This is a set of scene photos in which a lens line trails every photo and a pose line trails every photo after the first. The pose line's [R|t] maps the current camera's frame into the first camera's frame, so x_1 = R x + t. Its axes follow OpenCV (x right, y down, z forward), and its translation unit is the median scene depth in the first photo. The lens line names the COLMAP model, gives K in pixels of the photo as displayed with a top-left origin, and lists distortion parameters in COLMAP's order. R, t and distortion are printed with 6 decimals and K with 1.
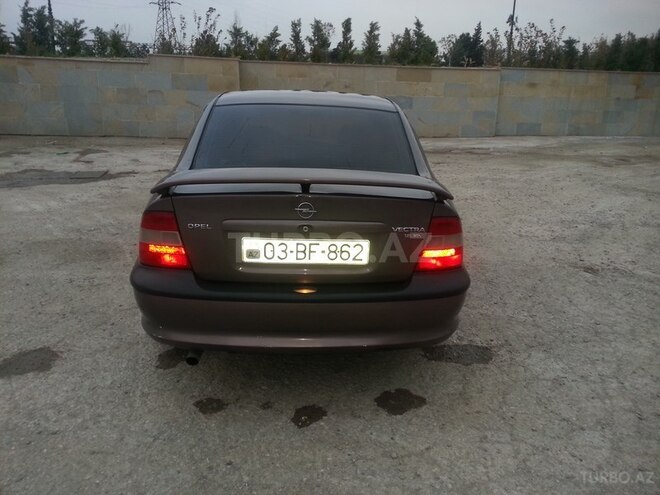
lens RADIAL K [[525.0, 0, 334.9], [0, 525.0, 246.6], [0, 0, 1]] dist [0.083391, -0.120880]
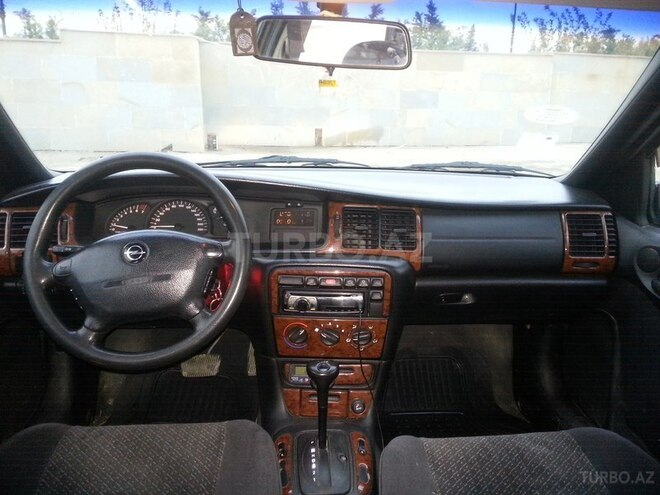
lens RADIAL K [[525.0, 0, 334.9], [0, 525.0, 246.6], [0, 0, 1]] dist [0.083391, -0.120880]
pose [[0.999596, -0.015597, 0.023755, -0.024059], [0.016013, 0.999720, -0.017408, -0.072410], [-0.023476, 0.017781, 0.999566, 0.342139]]
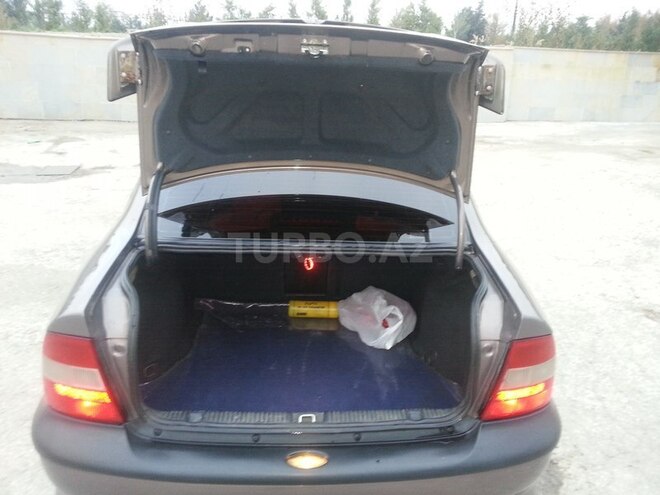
lens RADIAL K [[536.4, 0, 331.7], [0, 536.4, 244.6], [0, 0, 1]] dist [0.011099, 0.007009]
pose [[0.999954, 0.009353, 0.002058, -0.005527], [-0.009424, 0.999250, 0.037547, -0.031912], [-0.001705, -0.037564, 0.999293, 0.062693]]
